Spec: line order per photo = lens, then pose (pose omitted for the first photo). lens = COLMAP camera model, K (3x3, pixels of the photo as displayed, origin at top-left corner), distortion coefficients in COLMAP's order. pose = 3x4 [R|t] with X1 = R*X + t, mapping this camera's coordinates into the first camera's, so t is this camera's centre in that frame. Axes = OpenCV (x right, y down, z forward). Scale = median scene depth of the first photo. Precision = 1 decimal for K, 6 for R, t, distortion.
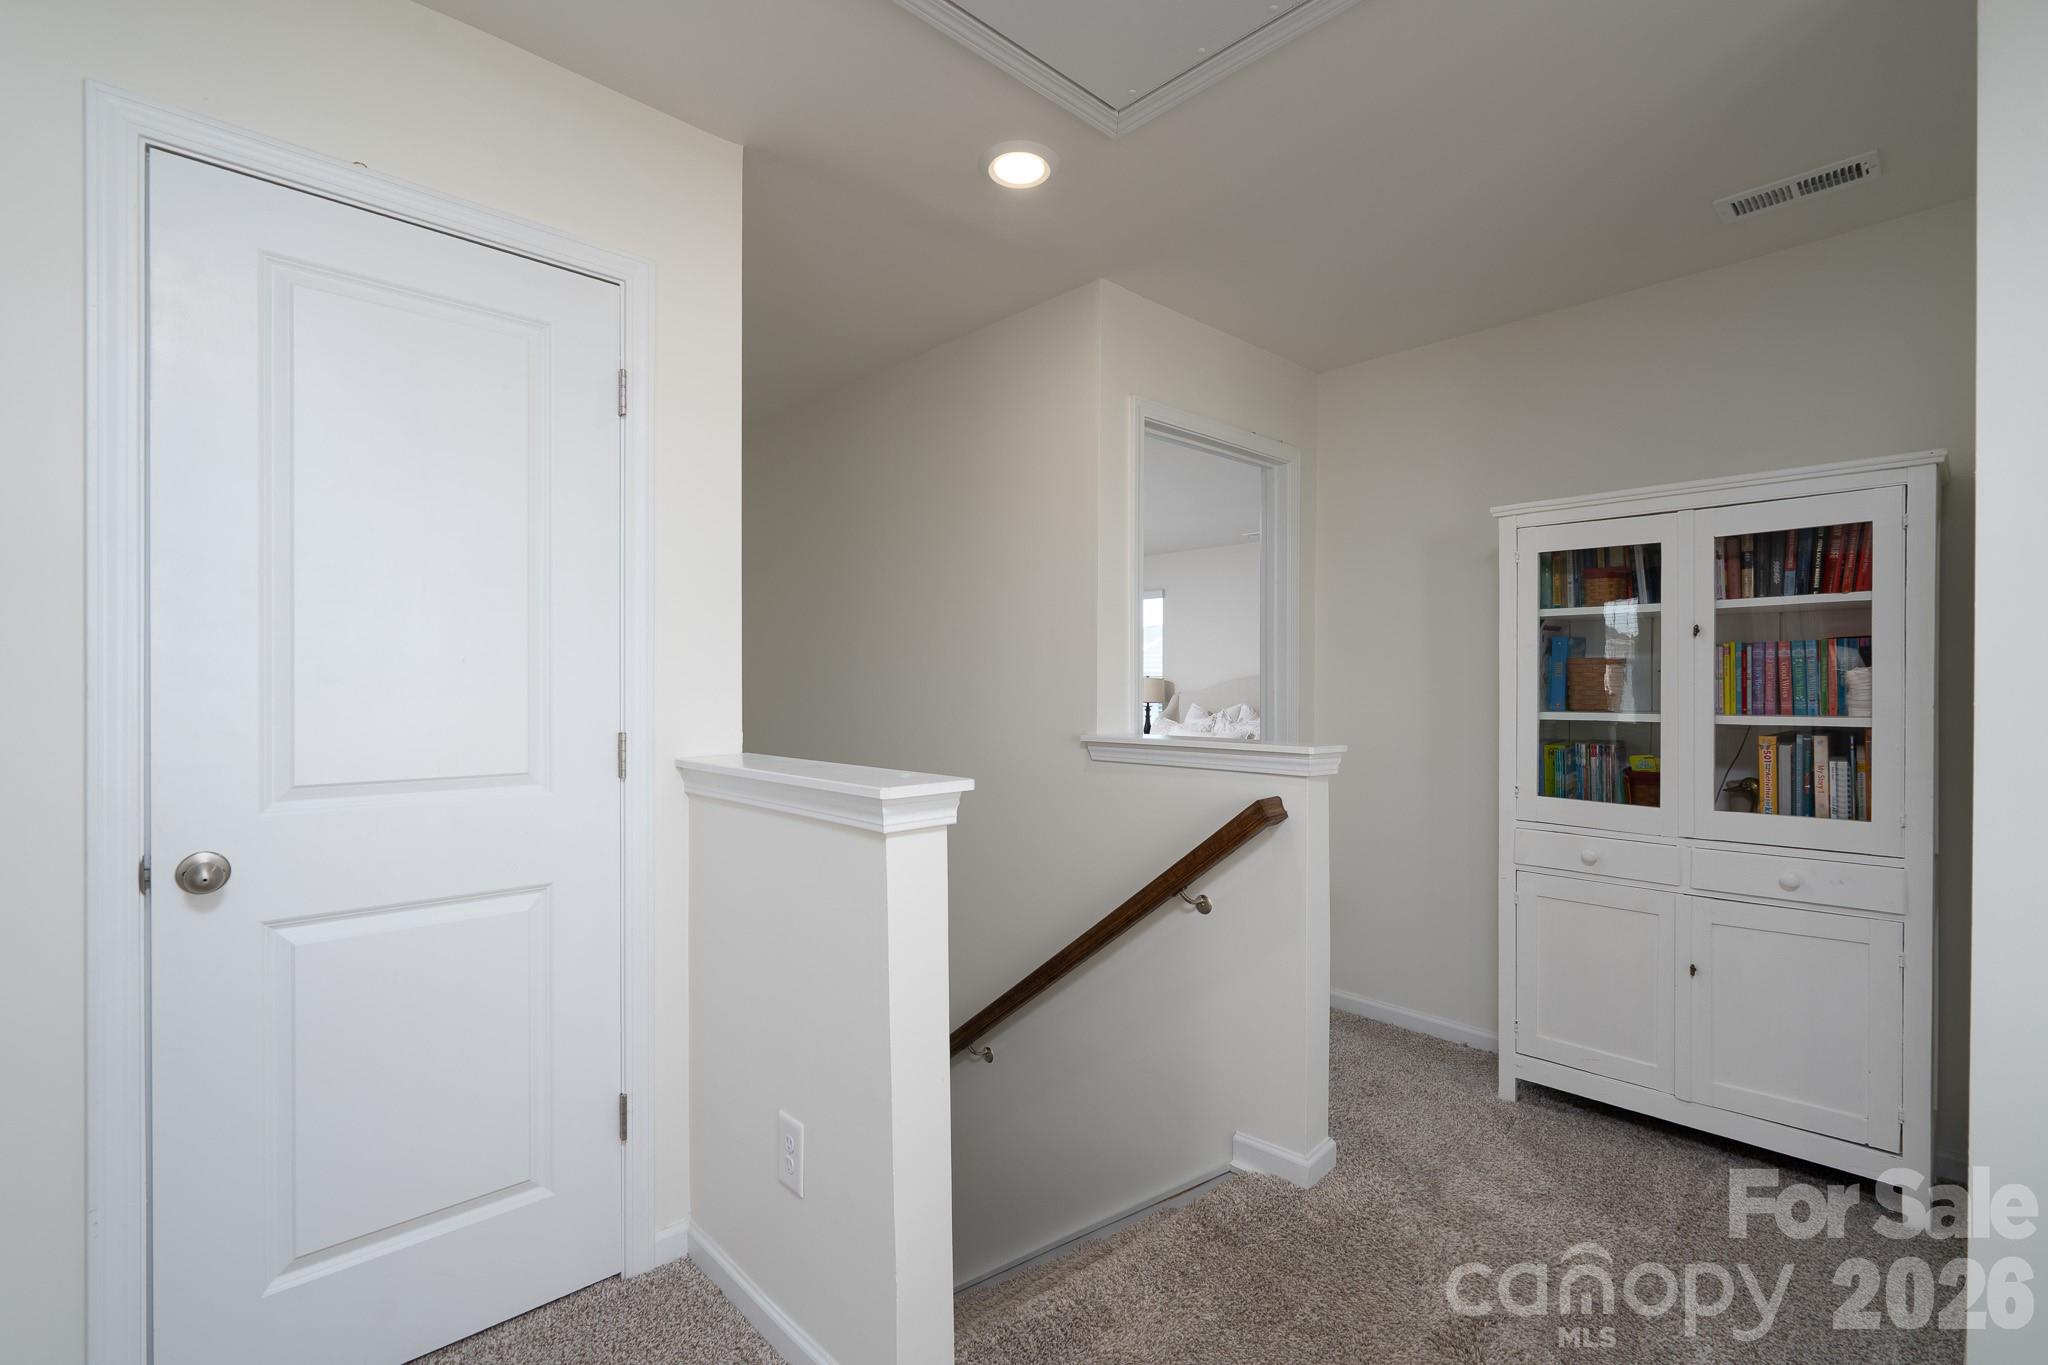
lens RADIAL K [[946.3, 0, 1022.6], [0, 946.3, 684.1], [0, 0, 1]] dist [-0.001858, 0.000667]
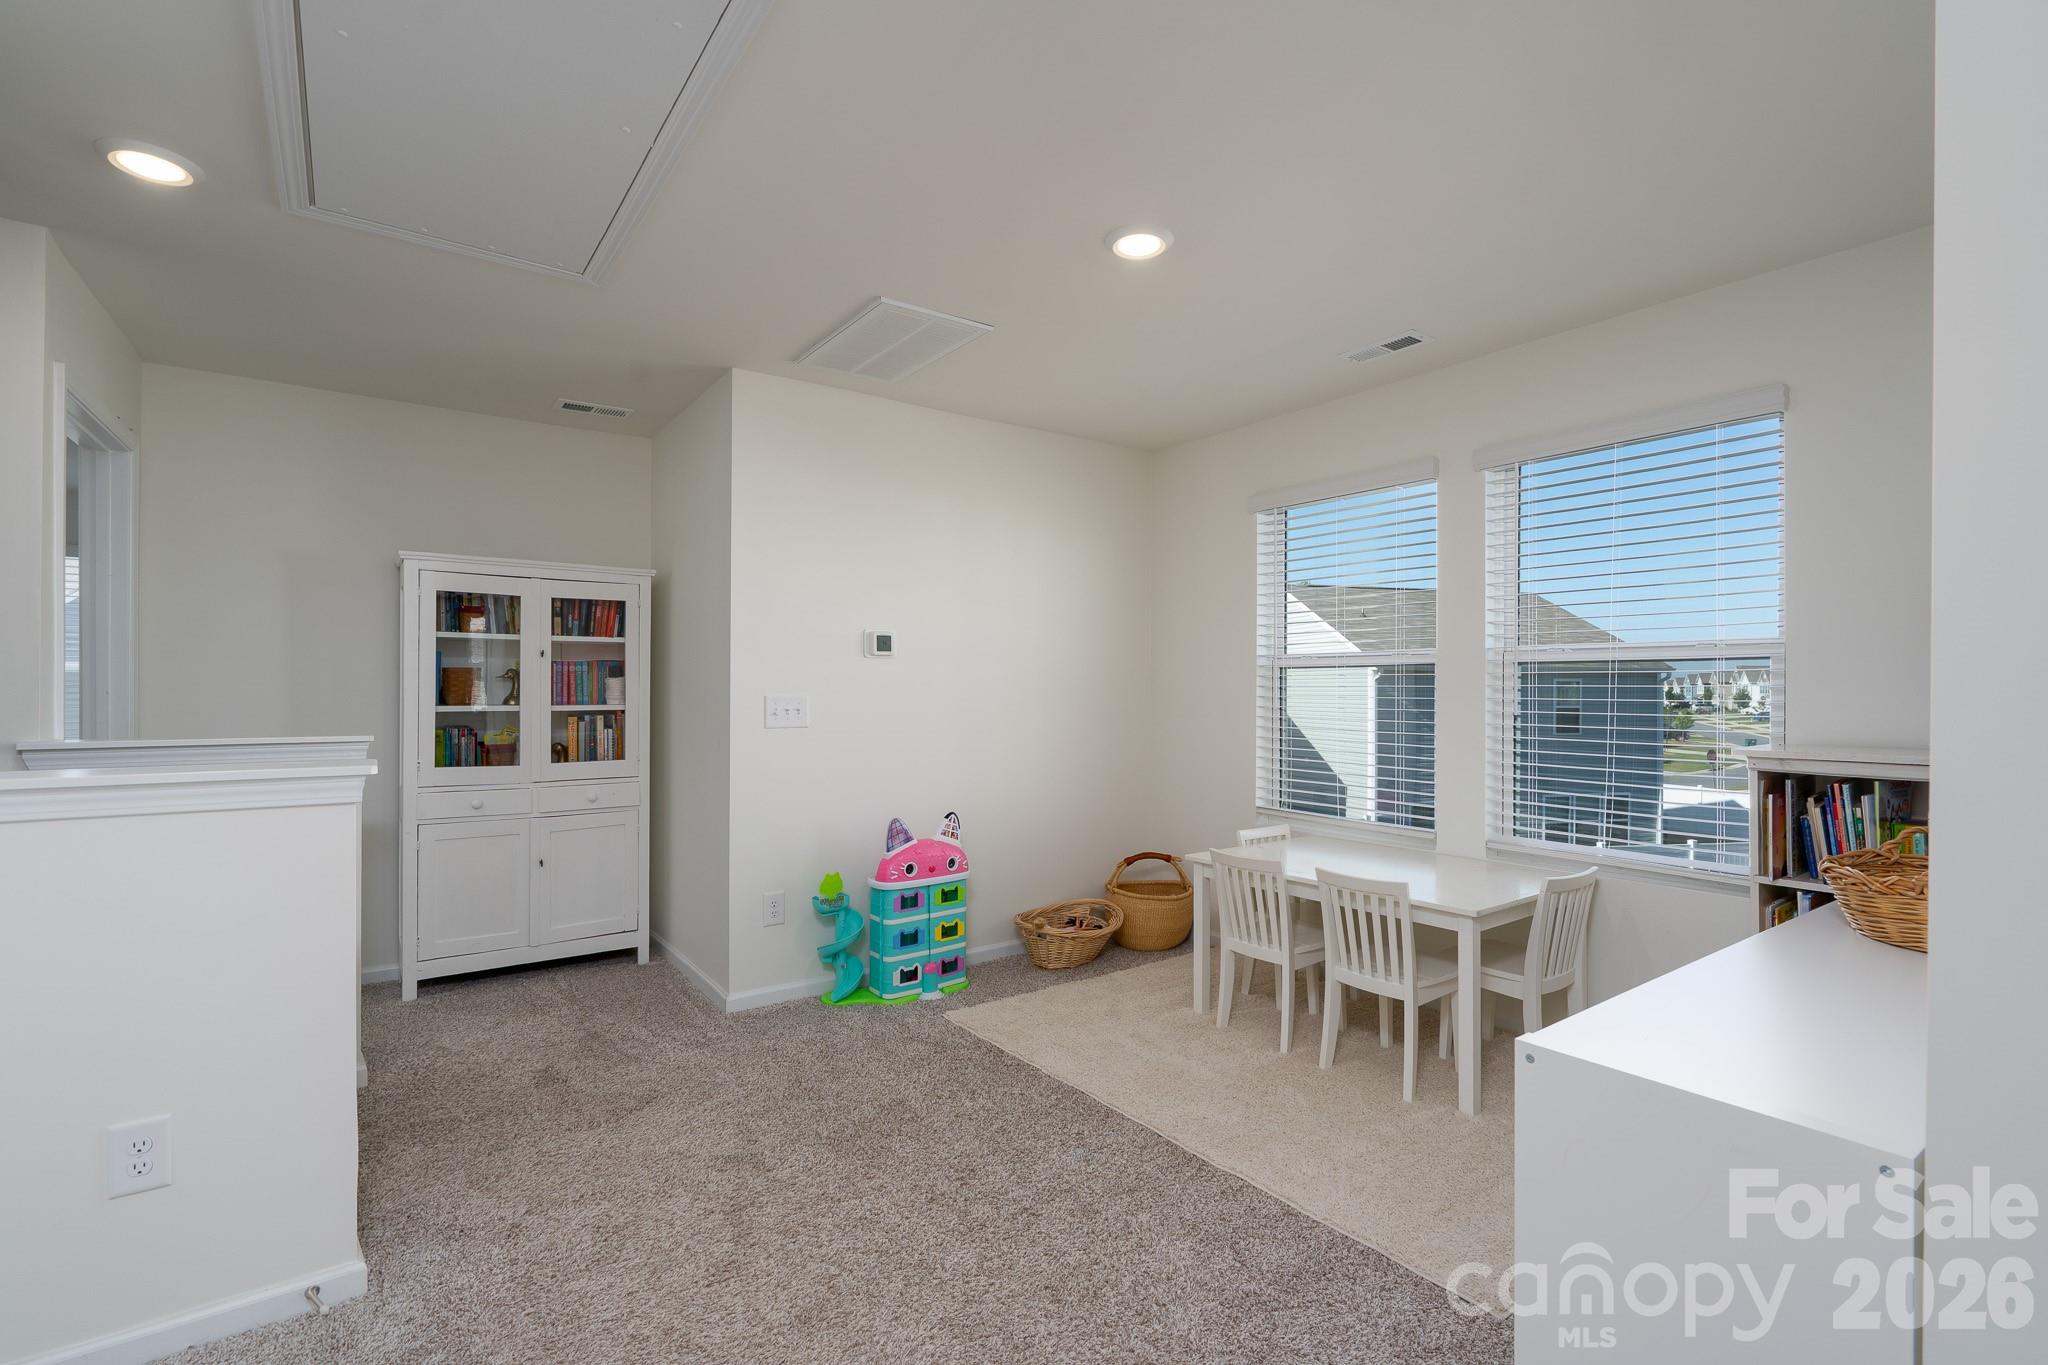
lens RADIAL K [[946.3, 0, 1023.1], [0, 946.3, 684.5], [0, 0, 1]] dist [-0.001858, 0.000667]
pose [[0.123327, 0.001173, 0.992365, -0.815025], [-0.007322, 0.999973, -0.000272, -0.009686], [-0.992339, -0.007232, 0.123333, -0.022045]]
